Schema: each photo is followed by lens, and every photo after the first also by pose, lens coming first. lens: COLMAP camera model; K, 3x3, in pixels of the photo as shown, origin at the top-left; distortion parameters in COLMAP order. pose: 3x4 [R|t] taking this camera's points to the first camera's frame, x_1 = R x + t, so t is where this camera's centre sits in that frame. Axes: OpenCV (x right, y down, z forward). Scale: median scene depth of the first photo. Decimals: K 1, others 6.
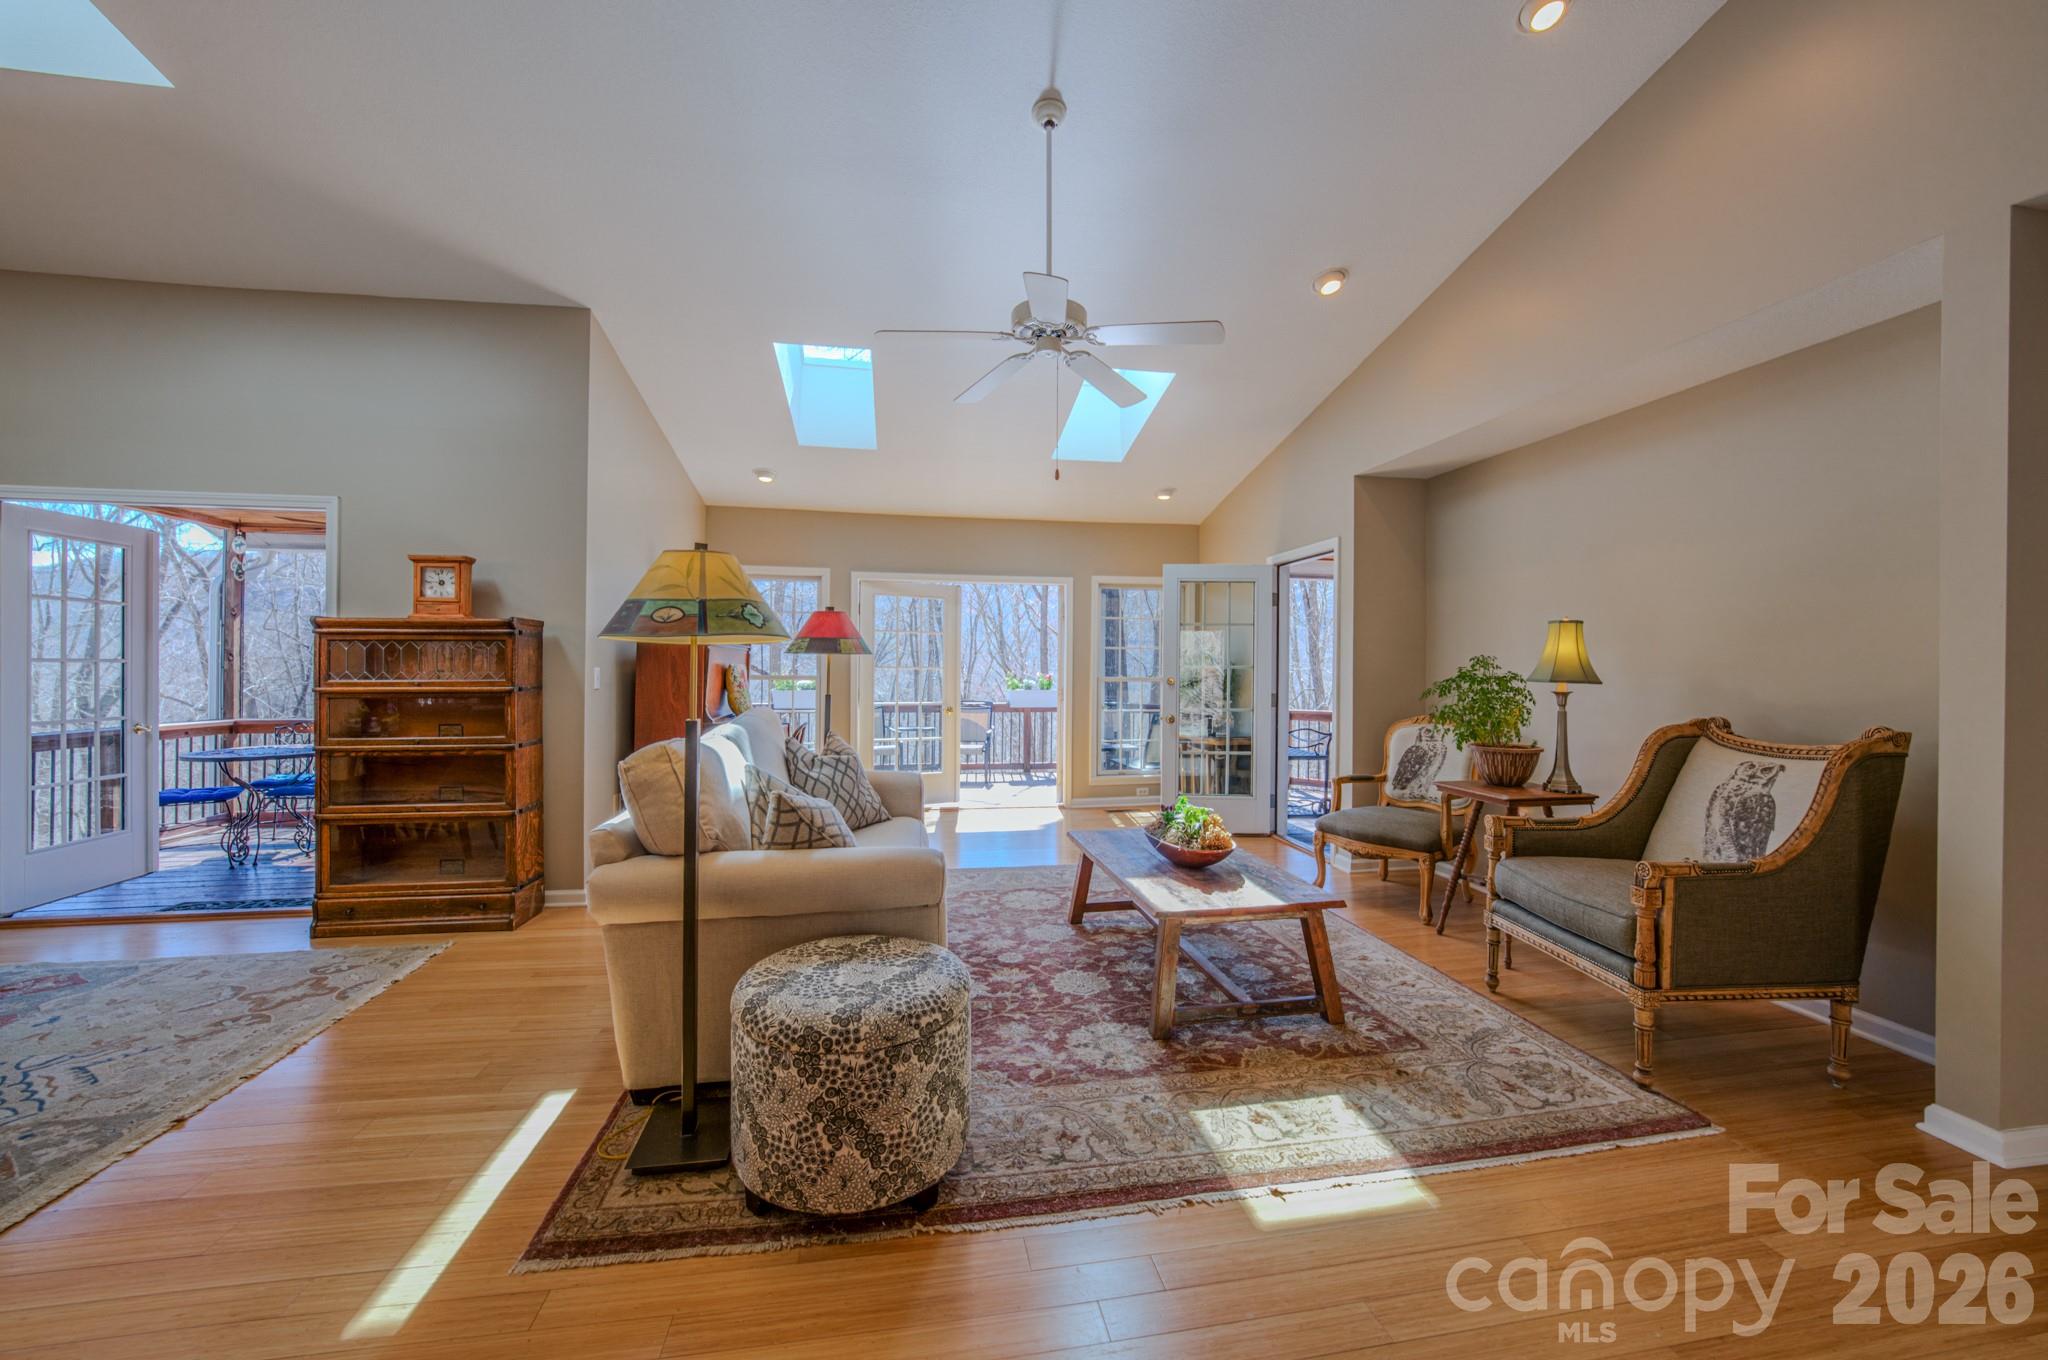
lens RADIAL K [[749.3, 0, 1035.5], [0, 749.3, 668.4], [0, 0, 1]] dist [-0.023127, -0.000001]
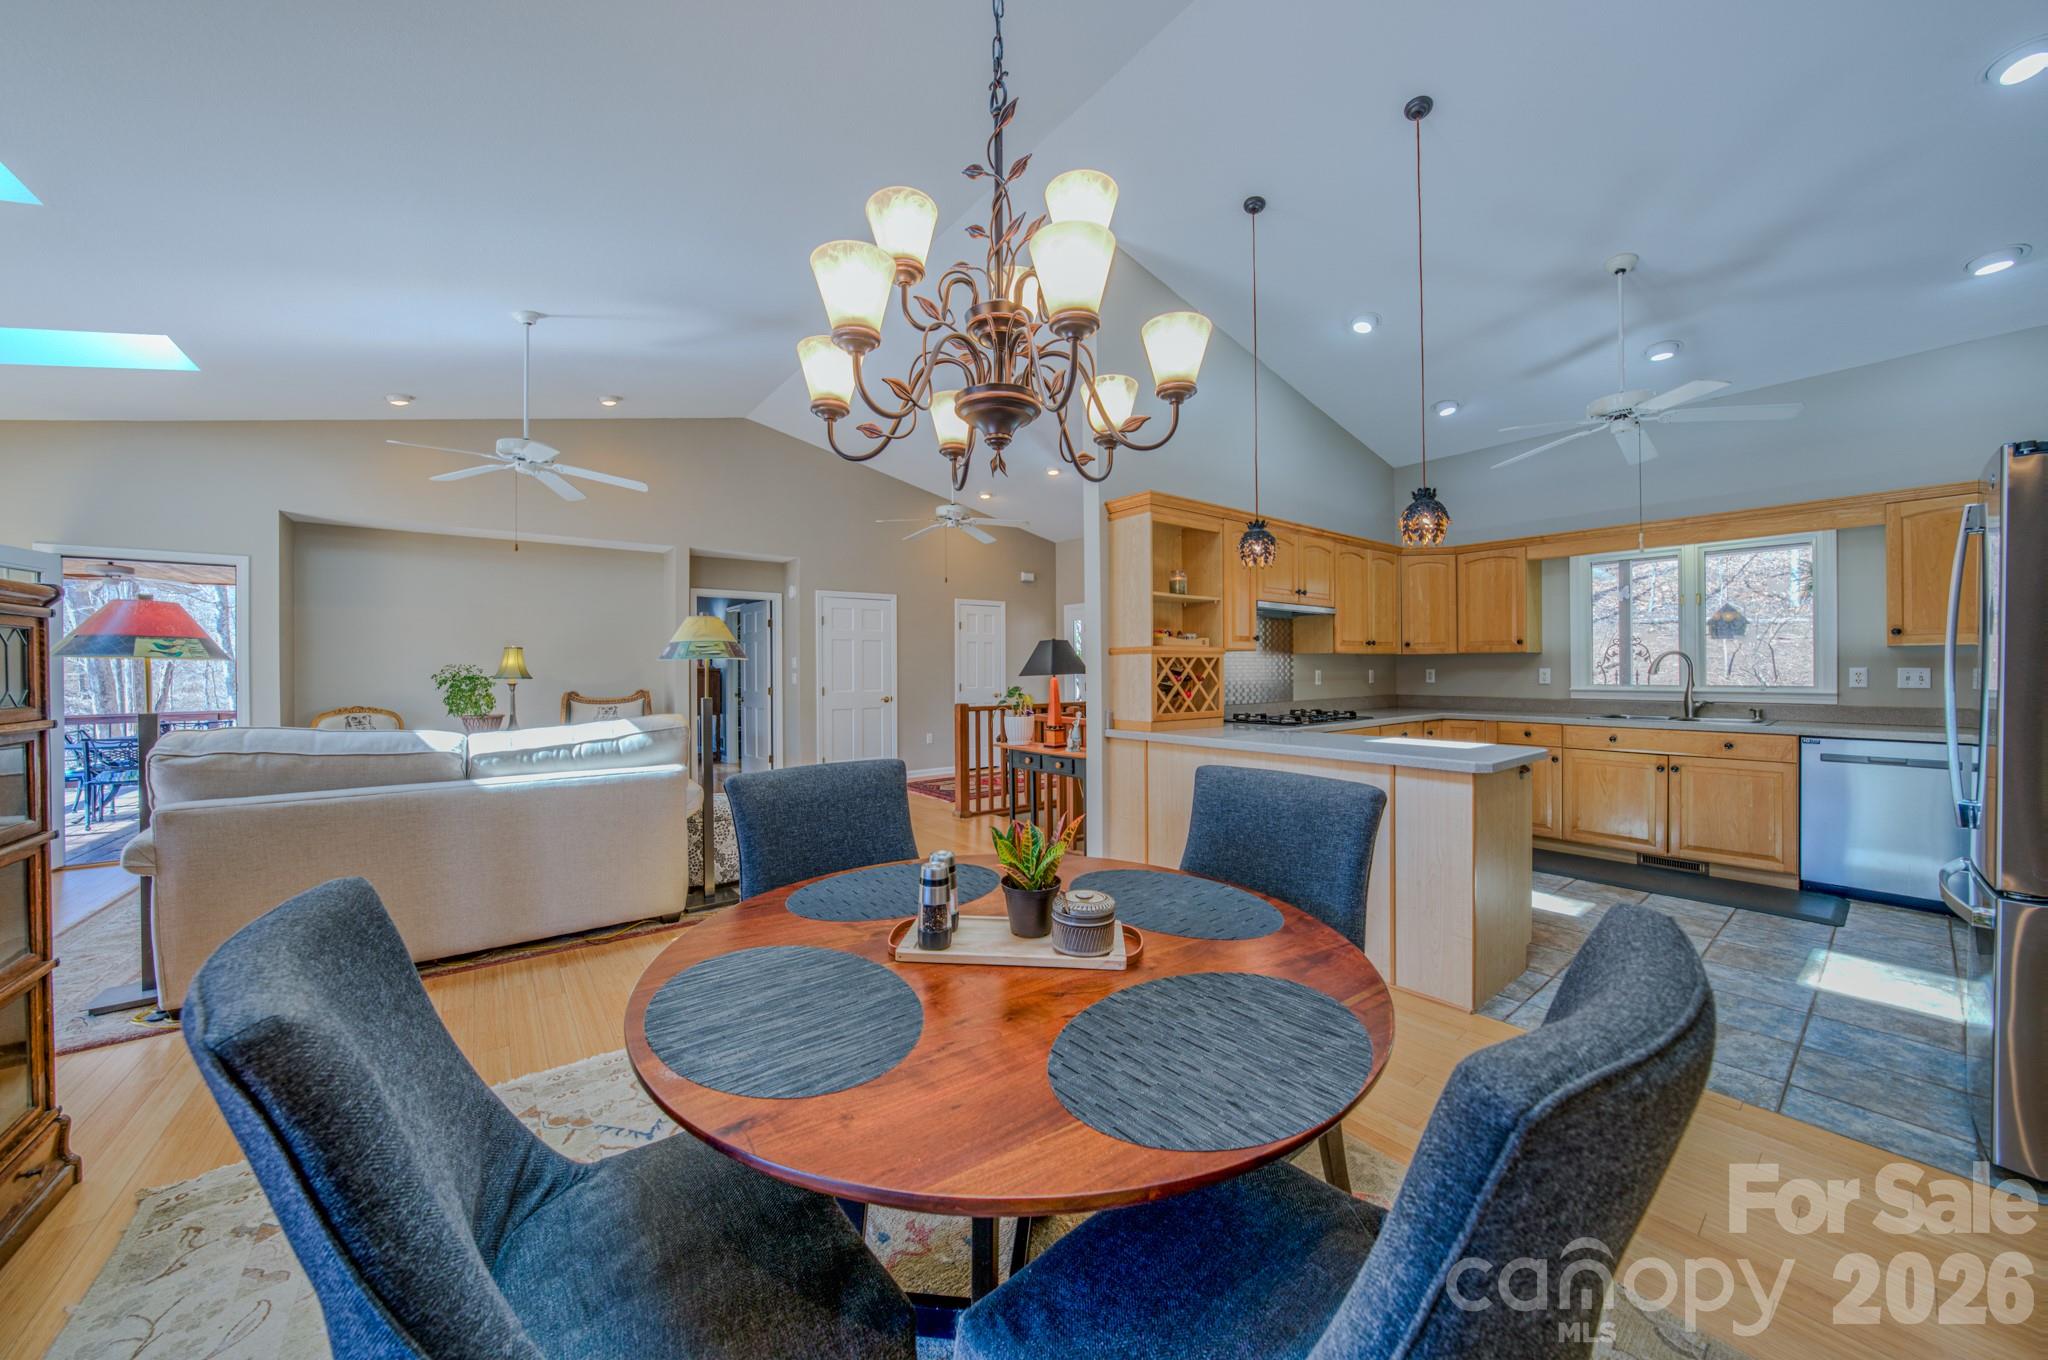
lens RADIAL K [[707.7, 0, 1020.7], [0, 707.7, 671.3], [0, 0, 1]] dist [-0.029370, 0.005812]
pose [[-0.452054, -0.007860, 0.891956, -1.734840], [0.005220, 0.999921, 0.011457, -0.018039], [-0.891975, 0.009835, -0.451977, 0.717493]]
